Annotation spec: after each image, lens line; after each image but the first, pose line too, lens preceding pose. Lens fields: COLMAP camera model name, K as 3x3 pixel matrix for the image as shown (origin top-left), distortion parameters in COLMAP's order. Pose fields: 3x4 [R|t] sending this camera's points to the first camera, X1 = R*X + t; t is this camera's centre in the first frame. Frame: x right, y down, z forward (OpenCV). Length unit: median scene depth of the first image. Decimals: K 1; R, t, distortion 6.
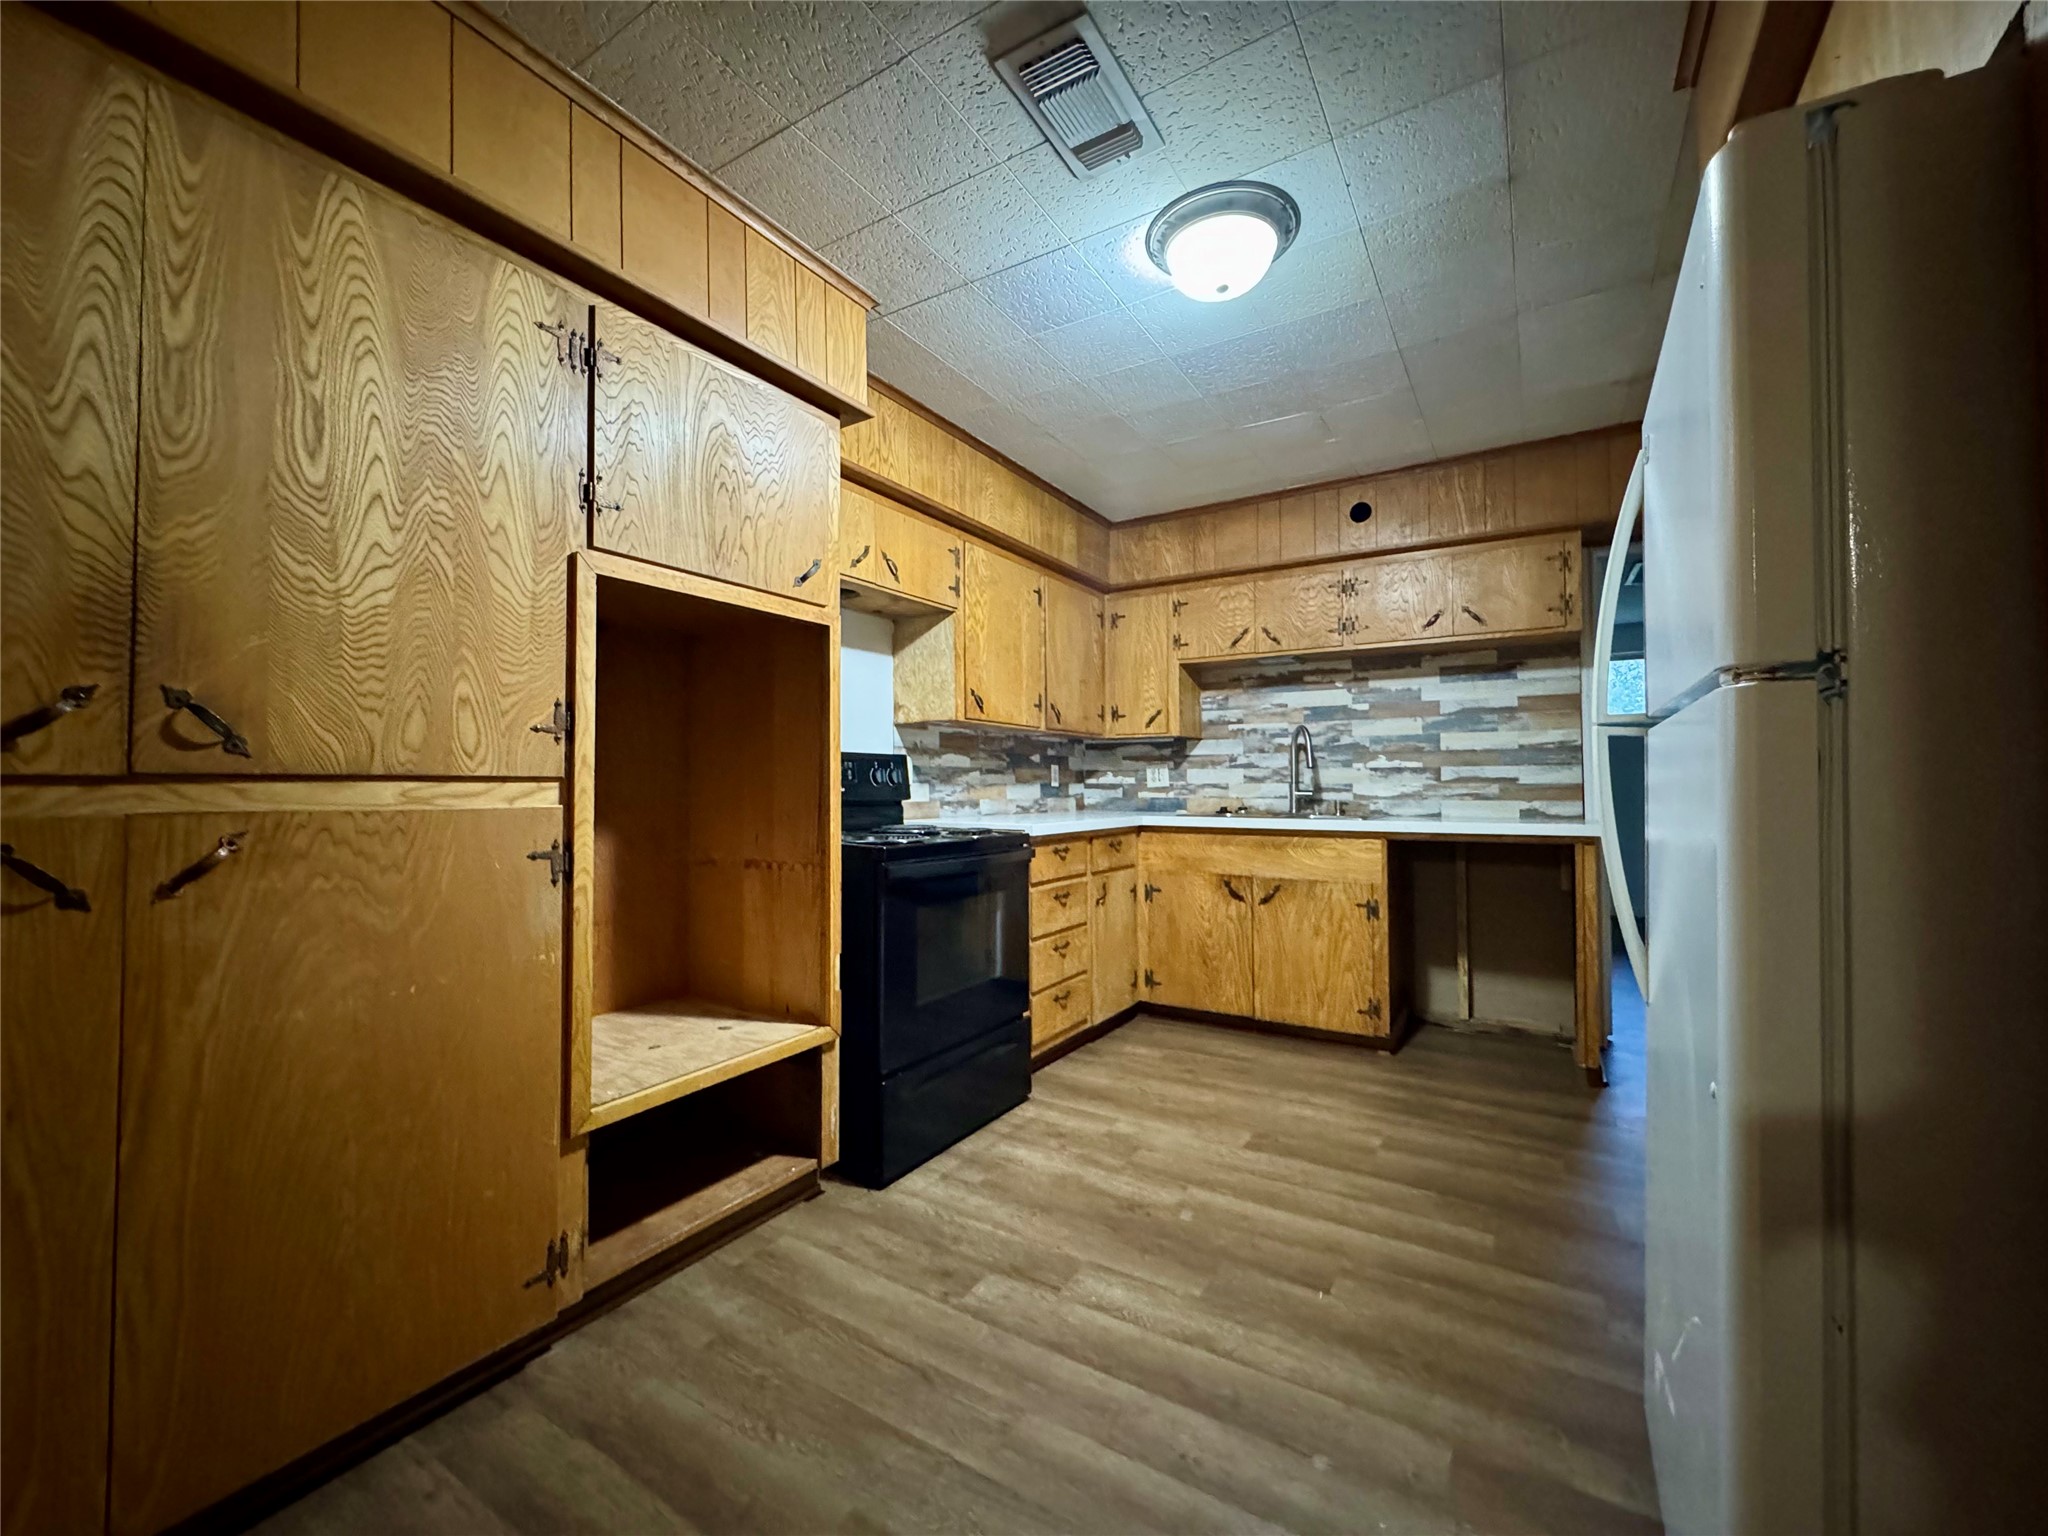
lens RADIAL K [[829.0, 0, 1021.0], [0, 829.0, 772.3], [0, 0, 1]] dist [-0.000068, 0.000002]
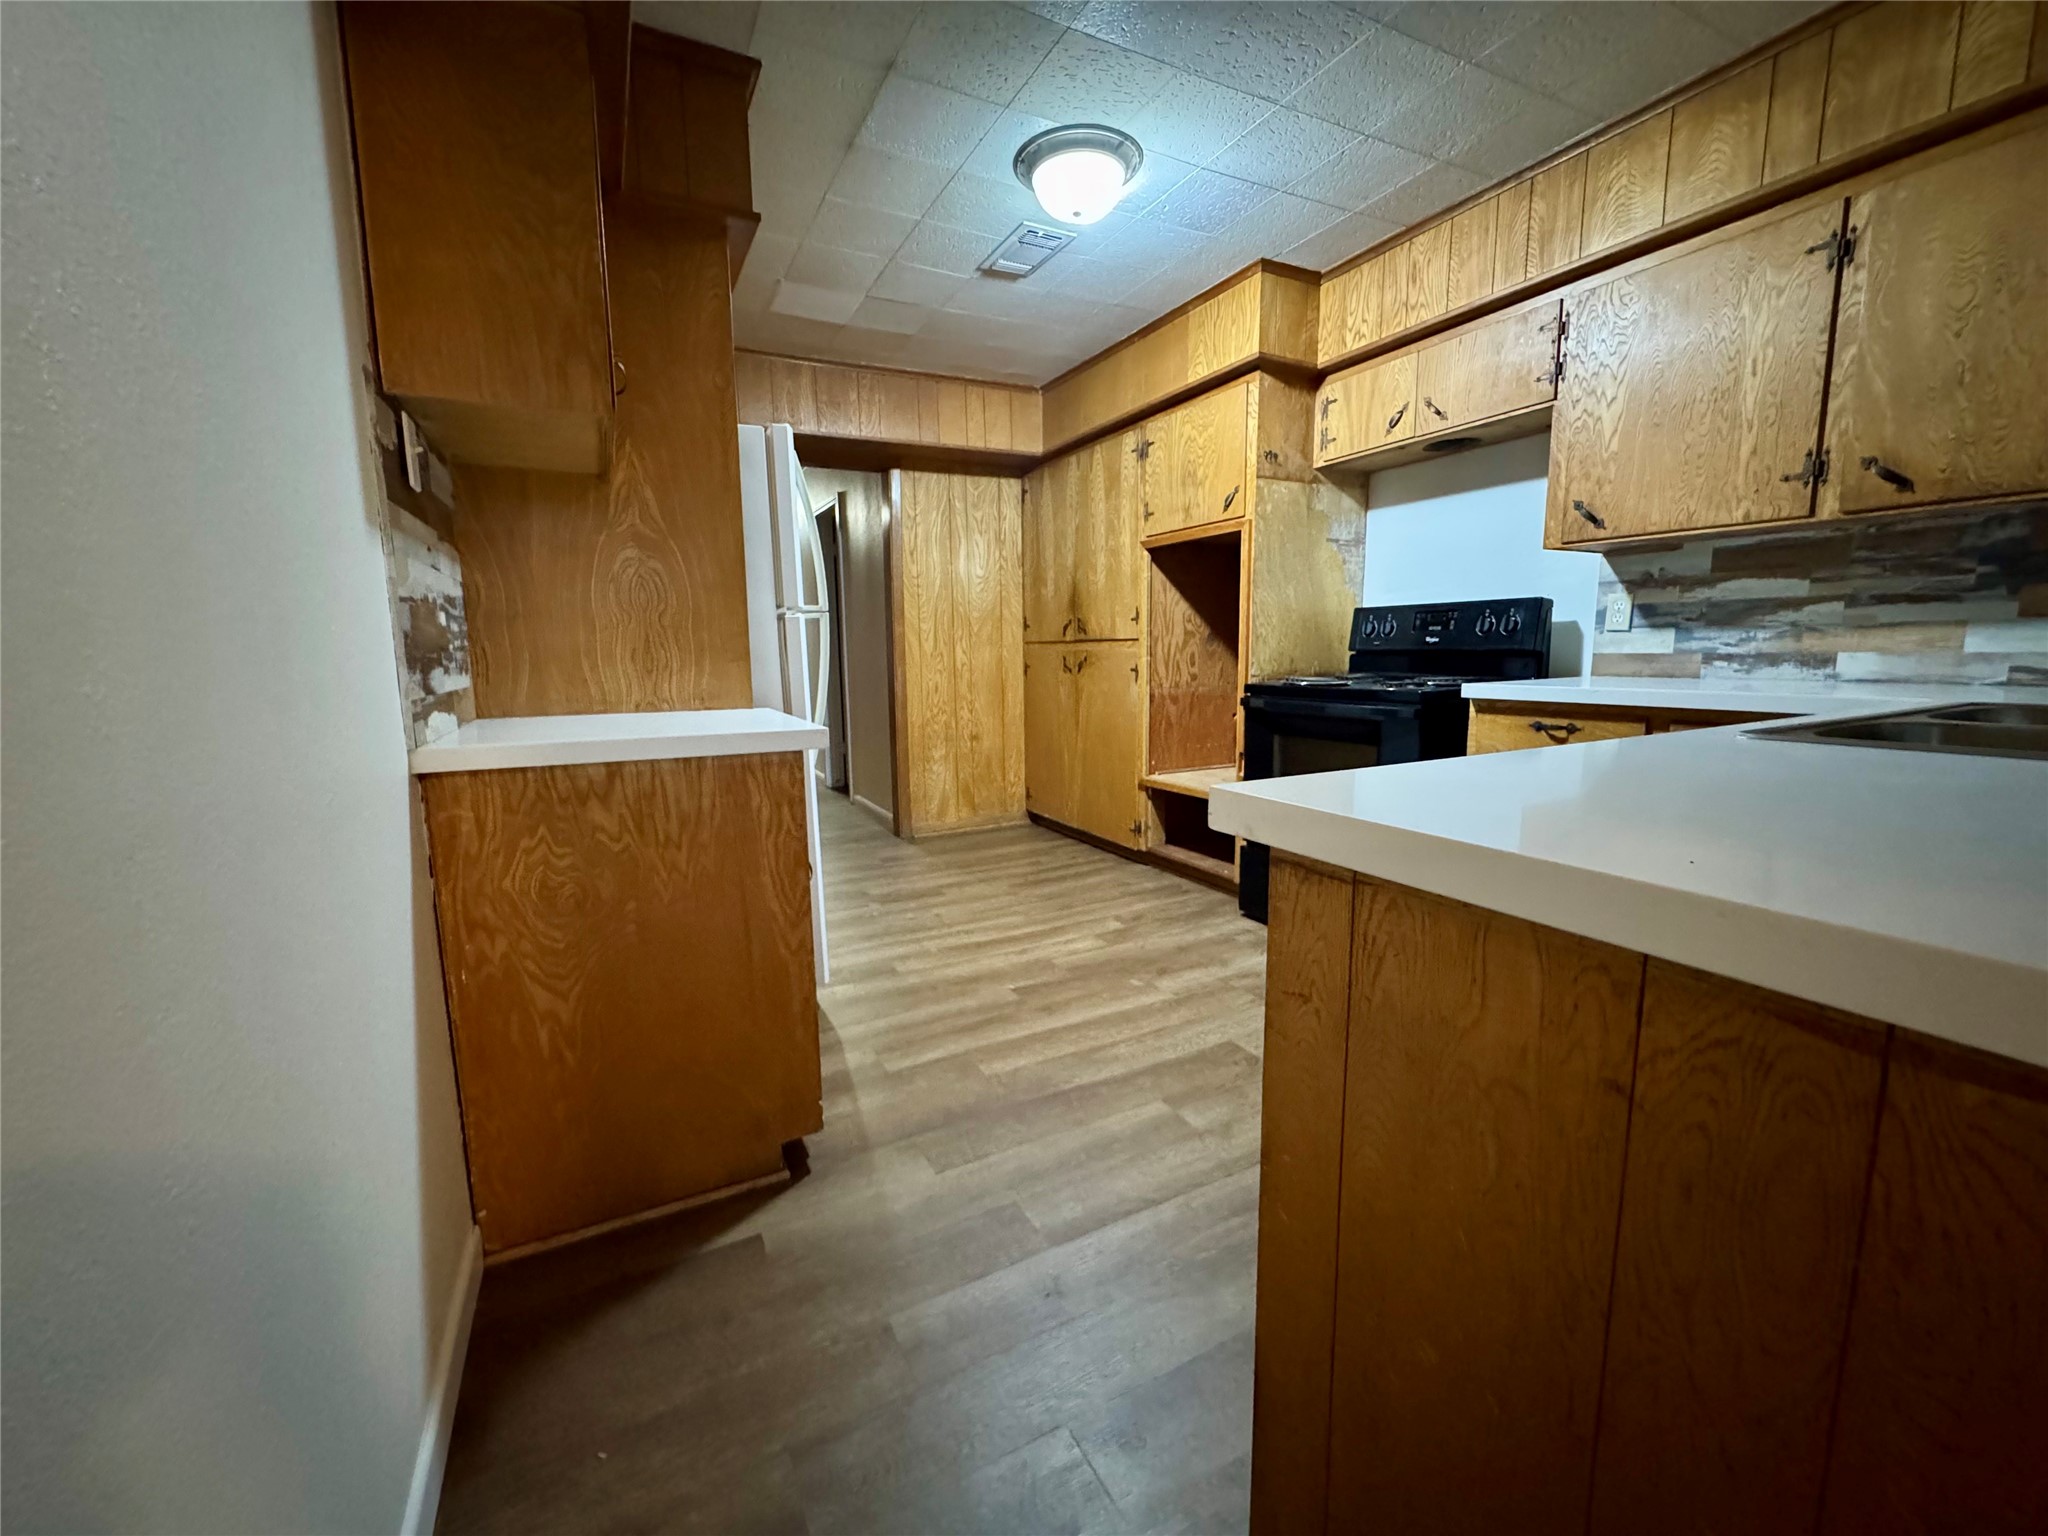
lens RADIAL K [[829.0, 0, 1022.3], [0, 829.0, 769.9], [0, 0, 1]] dist [-0.000068, 0.000002]
pose [[-0.514354, 0.135910, -0.846740, 1.180732], [0.031574, 0.989694, 0.139676, 0.025484], [0.856996, 0.045107, -0.513344, 1.331522]]
